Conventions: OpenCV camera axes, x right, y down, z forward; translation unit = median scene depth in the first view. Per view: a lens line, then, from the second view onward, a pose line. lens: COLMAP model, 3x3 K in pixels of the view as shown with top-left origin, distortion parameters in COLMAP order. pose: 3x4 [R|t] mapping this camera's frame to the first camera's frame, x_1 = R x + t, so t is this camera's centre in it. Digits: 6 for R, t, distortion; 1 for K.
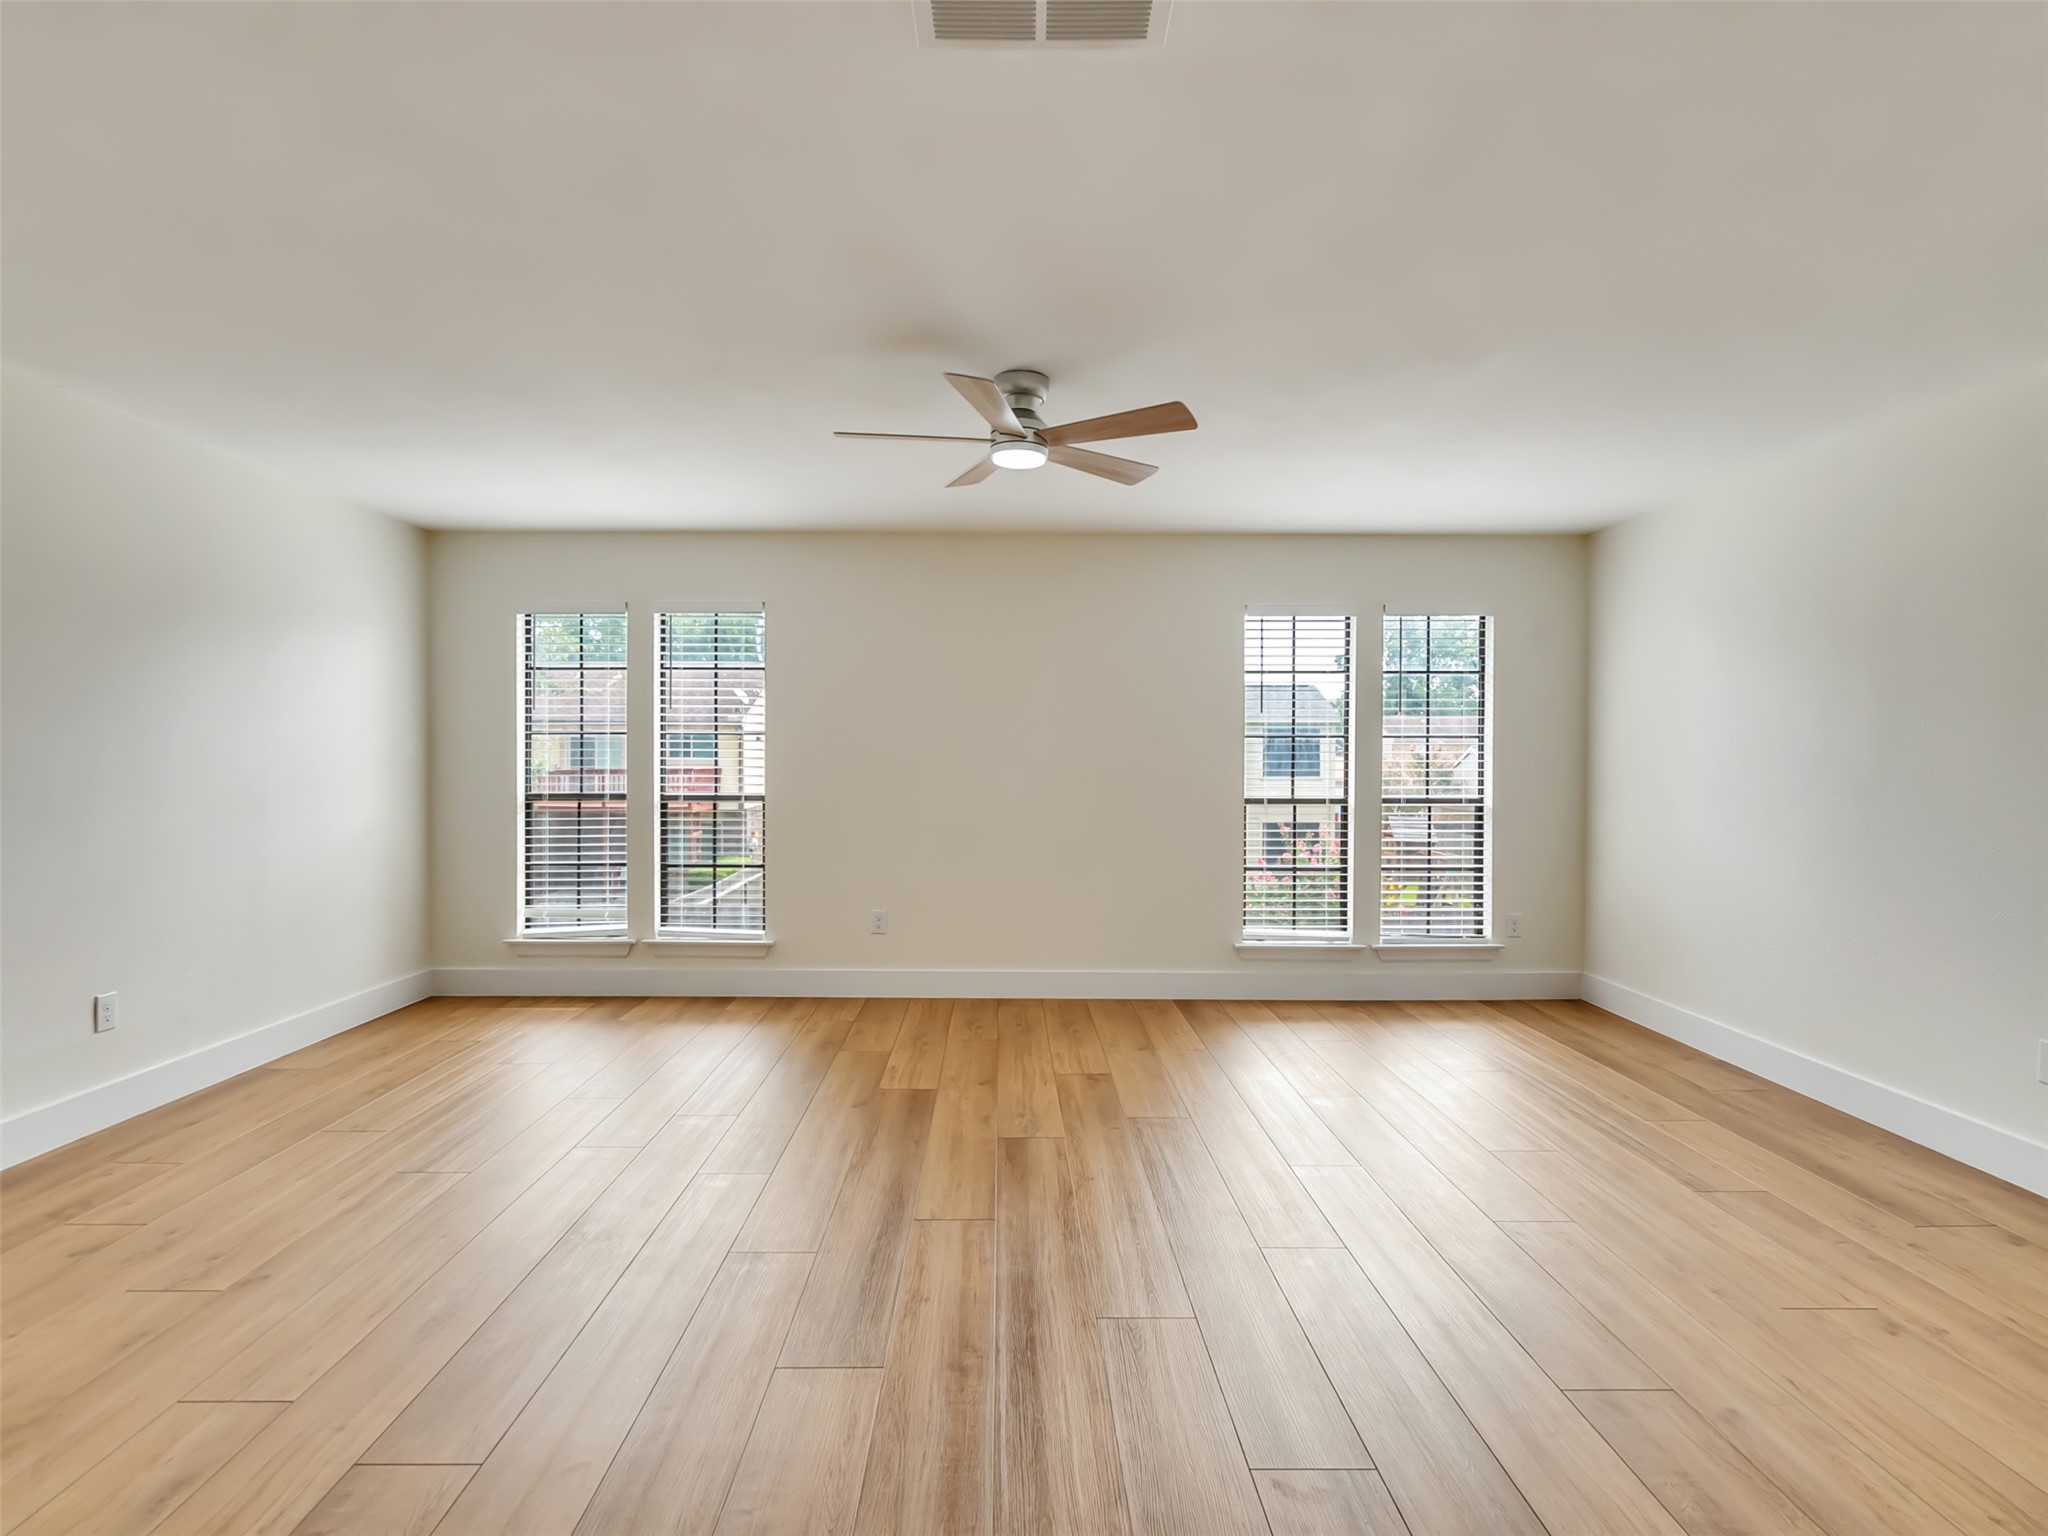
lens RADIAL K [[1047.9, 0, 1006.3], [0, 1047.9, 759.9], [0, 0, 1]] dist [-0.002377, 0.001043]
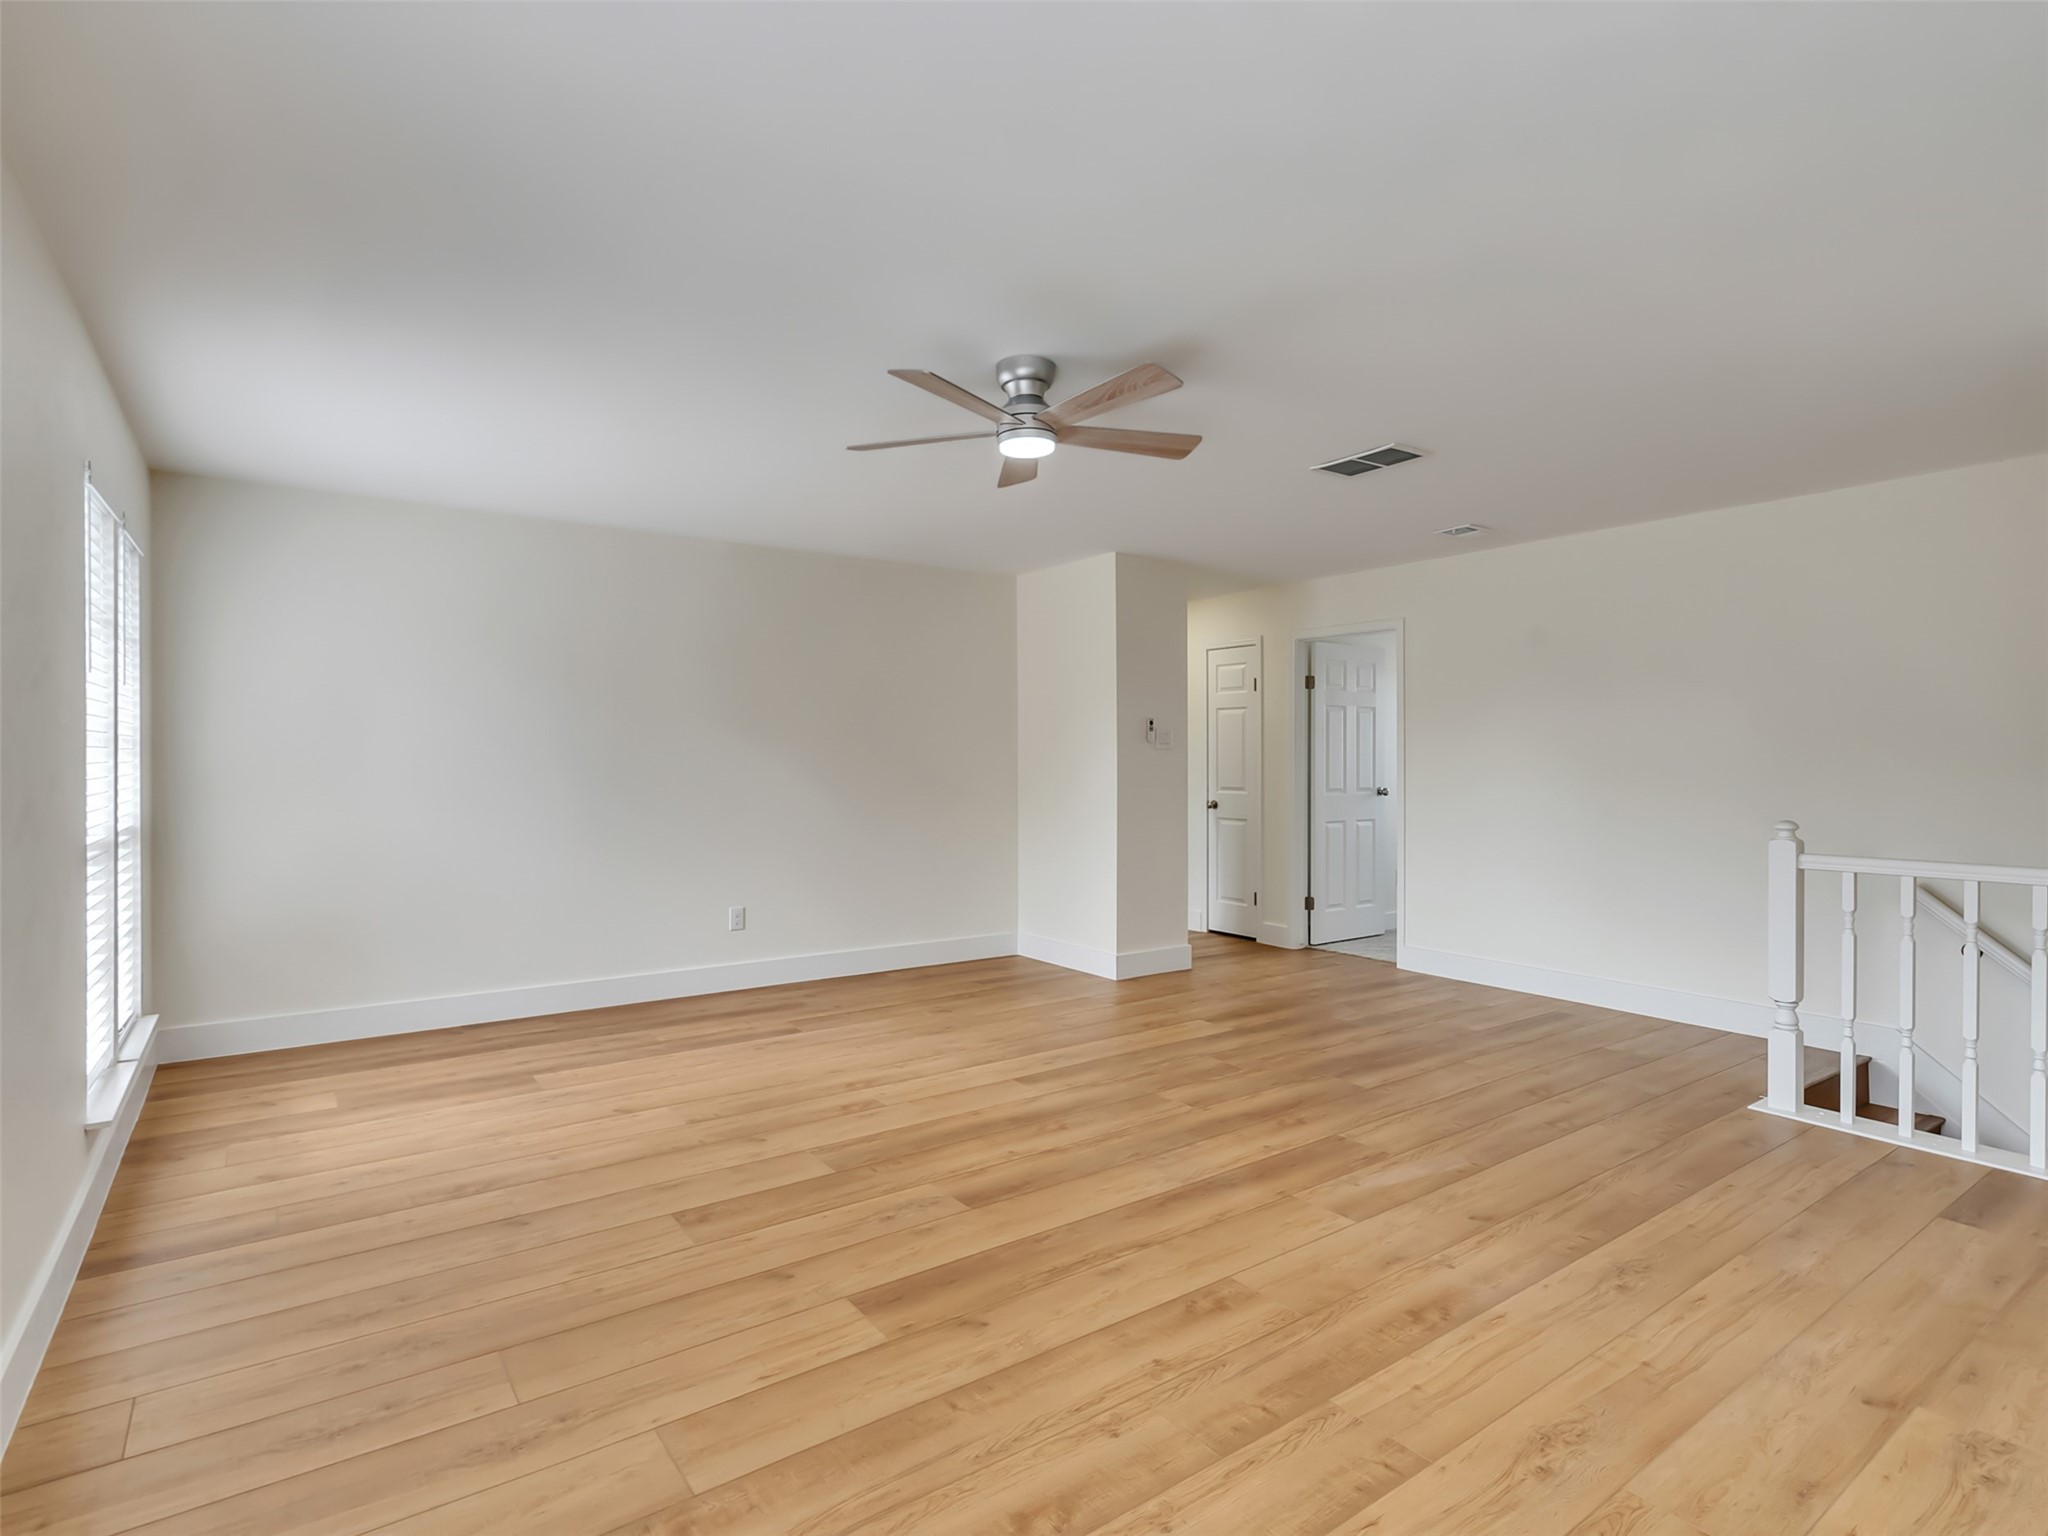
lens RADIAL K [[1047.9, 0, 1018.8], [0, 1047.9, 766.6], [0, 0, 1]] dist [-0.002377, 0.001043]
pose [[-0.583234, -0.006317, 0.812280, -0.447822], [0.000026, 0.999970, 0.007796, -0.001144], [-0.812304, 0.004568, -0.583216, 0.916619]]
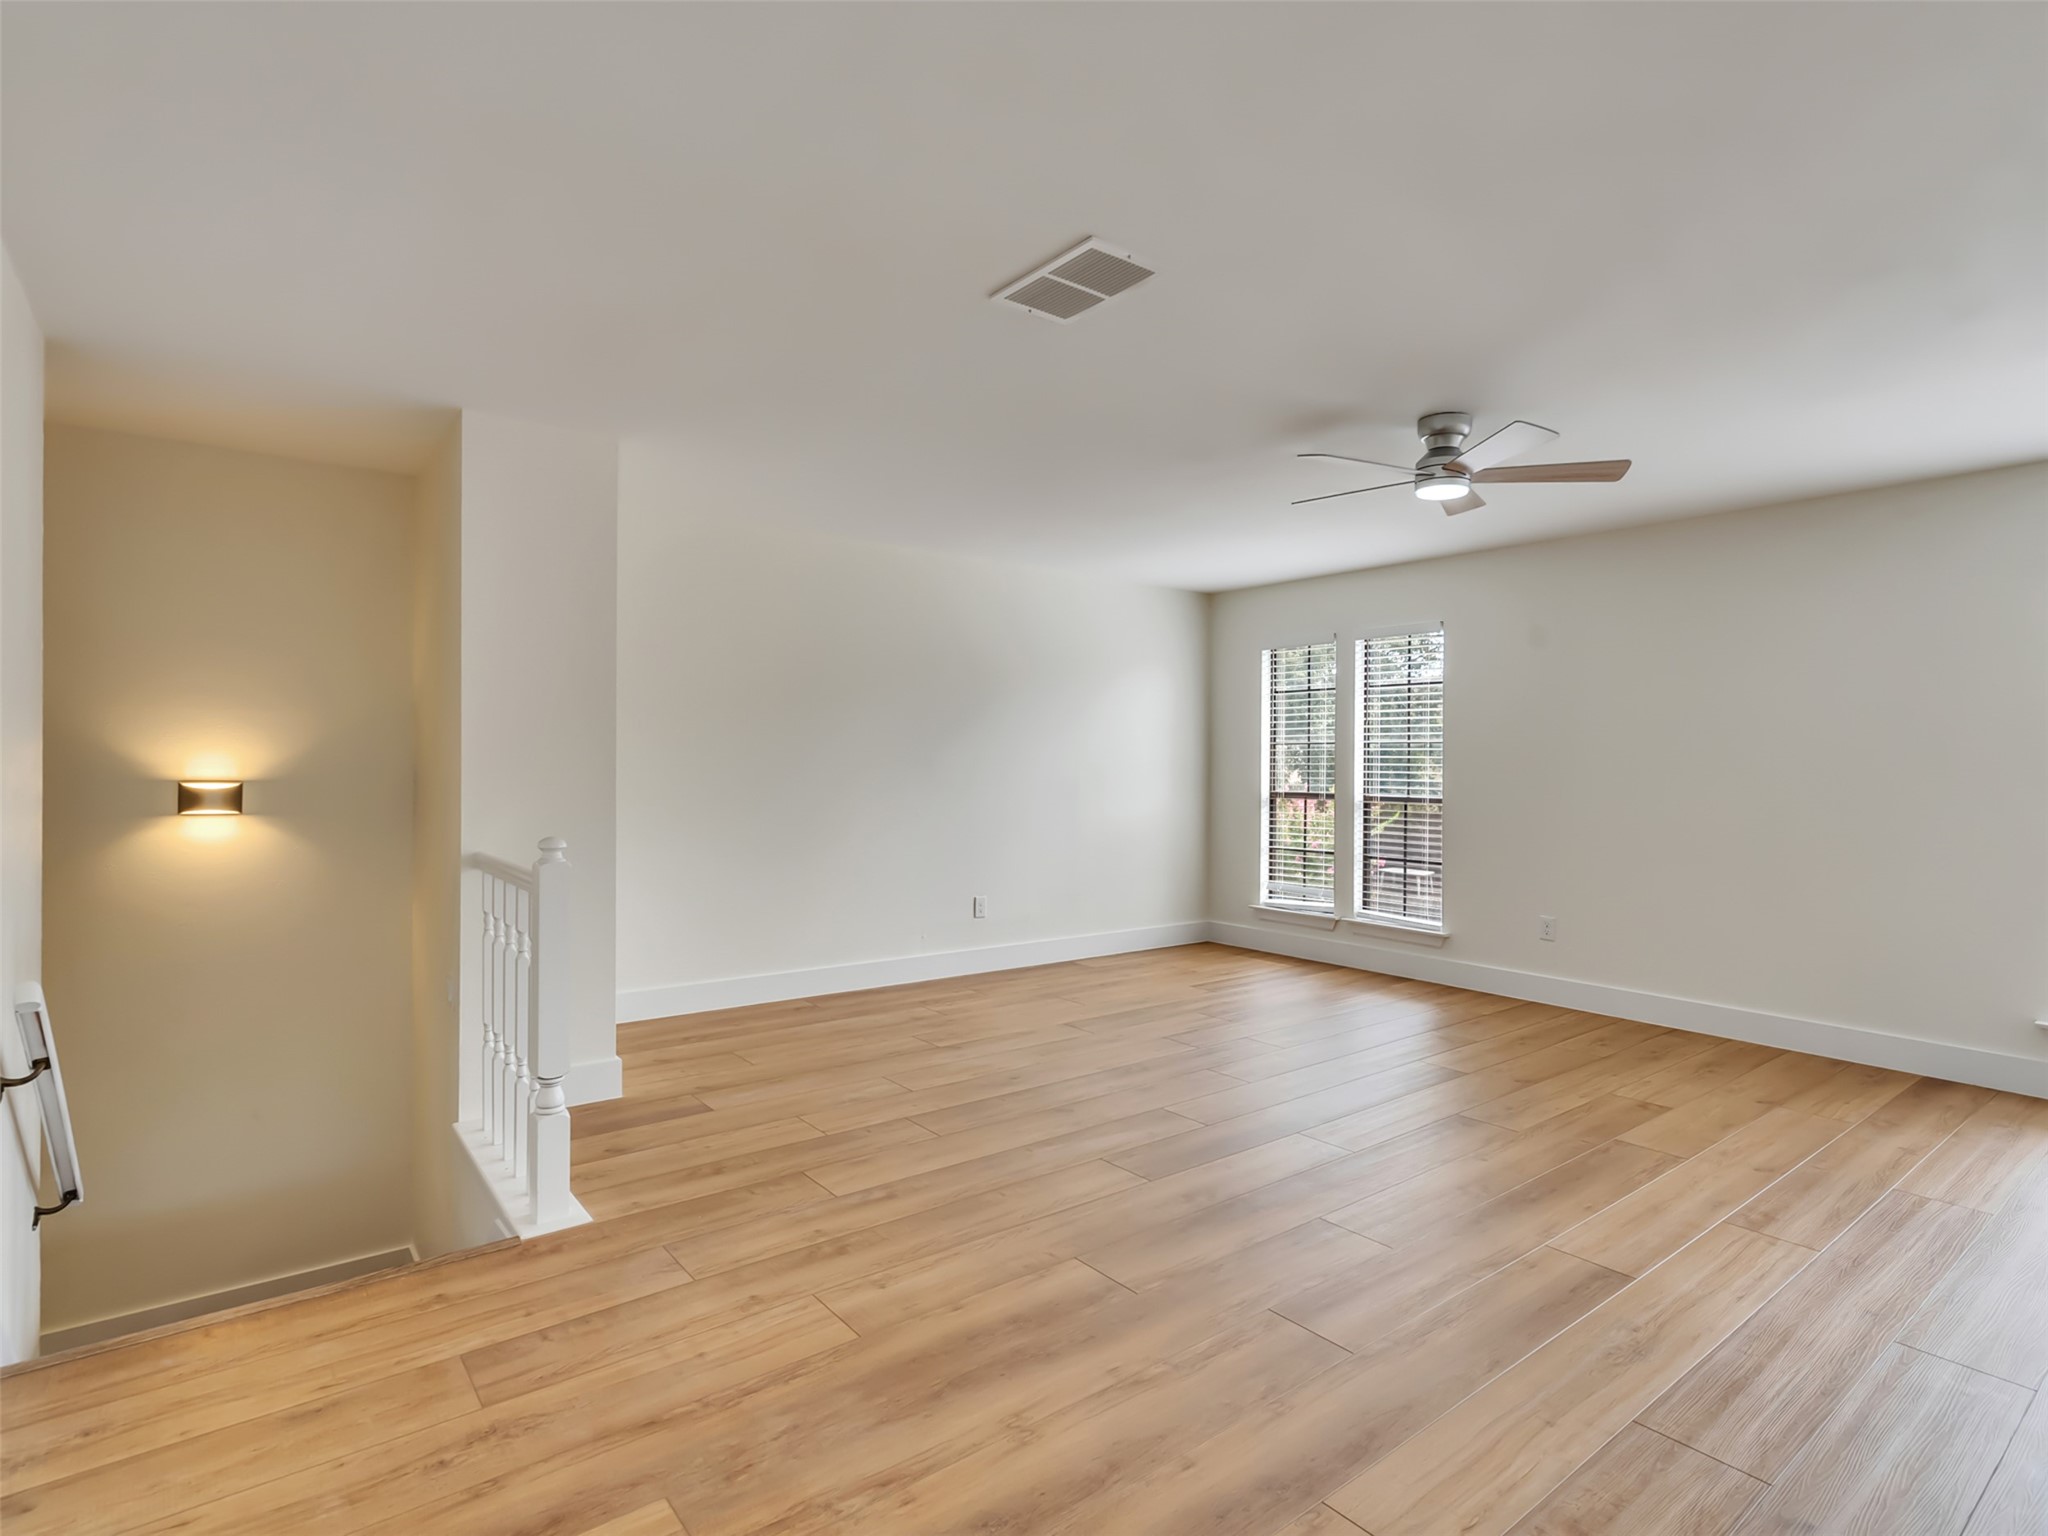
lens RADIAL K [[1047.9, 0, 1009.7], [0, 1047.9, 762.9], [0, 0, 1]] dist [-0.002377, 0.001043]
pose [[0.608522, 0.003893, -0.793527, 0.357830], [-0.007716, 0.999970, -0.001012, 0.001359], [0.793499, 0.006739, 0.608534, -0.017444]]
